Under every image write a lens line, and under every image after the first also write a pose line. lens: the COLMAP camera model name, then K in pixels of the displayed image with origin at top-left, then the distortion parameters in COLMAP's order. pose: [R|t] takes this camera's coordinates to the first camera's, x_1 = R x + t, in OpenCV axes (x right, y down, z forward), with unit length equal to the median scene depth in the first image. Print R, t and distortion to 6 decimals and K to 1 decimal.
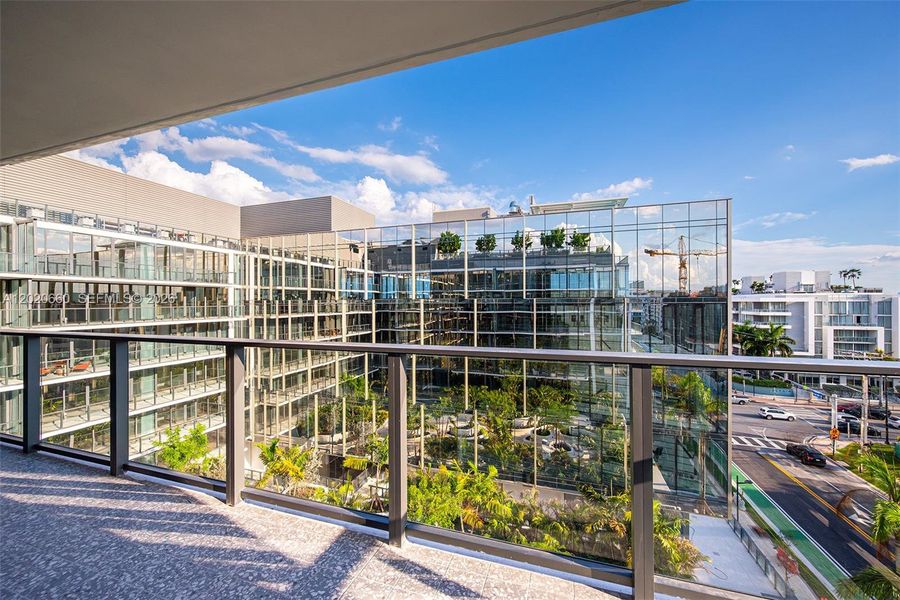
lens RADIAL K [[360.4, 0, 442.0], [0, 360.4, 298.2], [0, 0, 1]] dist [-0.007162, 0.001169]
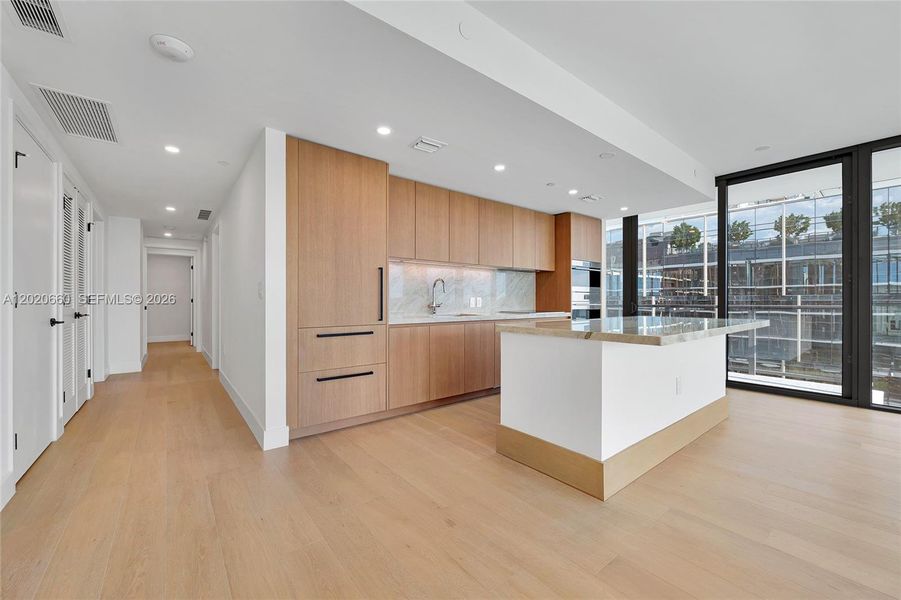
lens RADIAL K [[360.8, 0, 447.3], [0, 360.8, 297.4], [0, 0, 1]] dist [-0.007162, 0.001169]
pose [[0.836639, 0.000785, -0.547754, 0.014948], [0.000378, 0.999998, 0.002010, 0.001795], [0.547755, -0.001889, 0.836637, -0.101044]]
